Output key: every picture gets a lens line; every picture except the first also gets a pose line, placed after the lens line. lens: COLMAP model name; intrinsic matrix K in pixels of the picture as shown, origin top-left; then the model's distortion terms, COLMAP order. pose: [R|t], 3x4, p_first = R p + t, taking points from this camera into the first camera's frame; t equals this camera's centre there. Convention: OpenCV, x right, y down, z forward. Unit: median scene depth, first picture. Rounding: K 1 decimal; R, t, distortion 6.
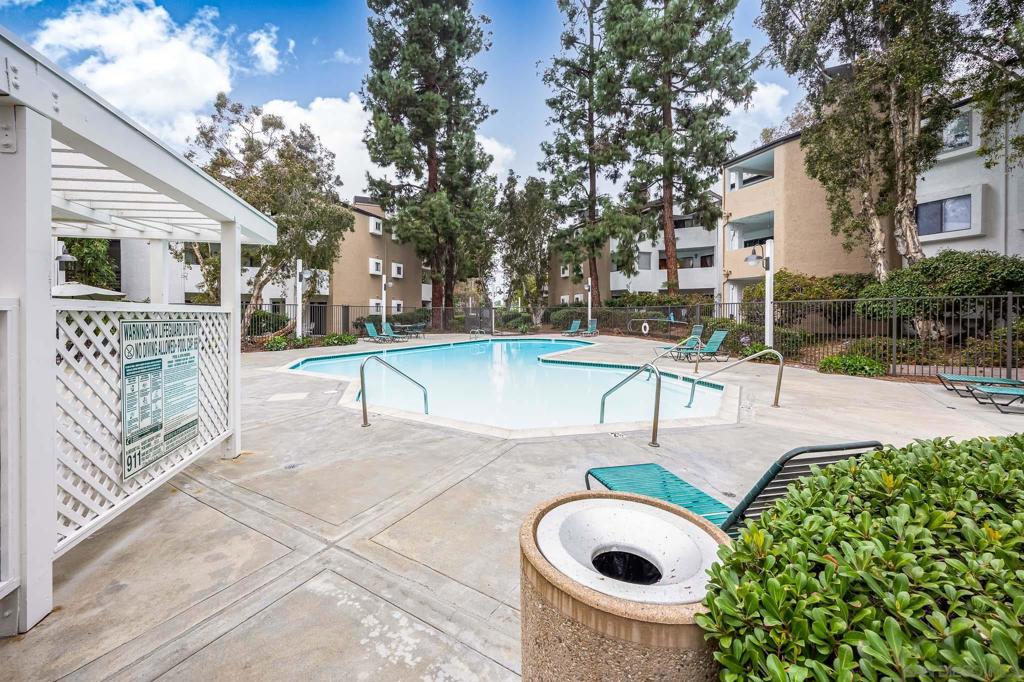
lens RADIAL K [[417.2, 0, 498.8], [0, 417.2, 316.8], [0, 0, 1]] dist [-0.000797, -0.000056]
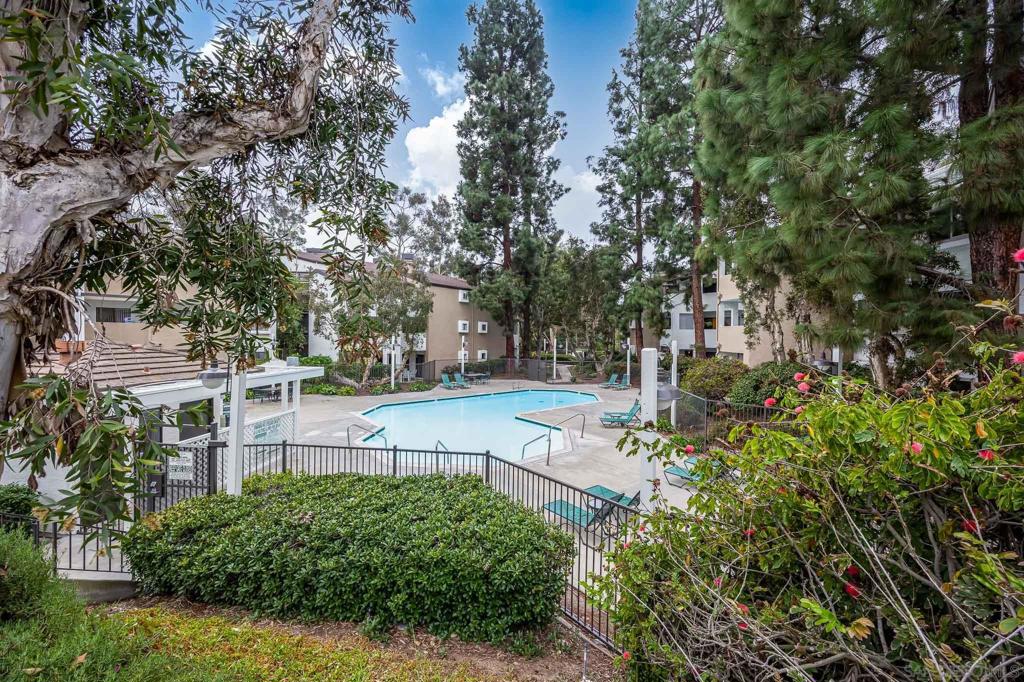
lens RADIAL K [[417.2, 0, 512.7], [0, 417.2, 338.0], [0, 0, 1]] dist [-0.000797, -0.000056]
pose [[0.945885, 0.015354, -0.324138, 0.273179], [-0.015613, 0.999876, 0.001803, -0.085100], [0.324125, 0.003355, 0.946008, -0.198061]]
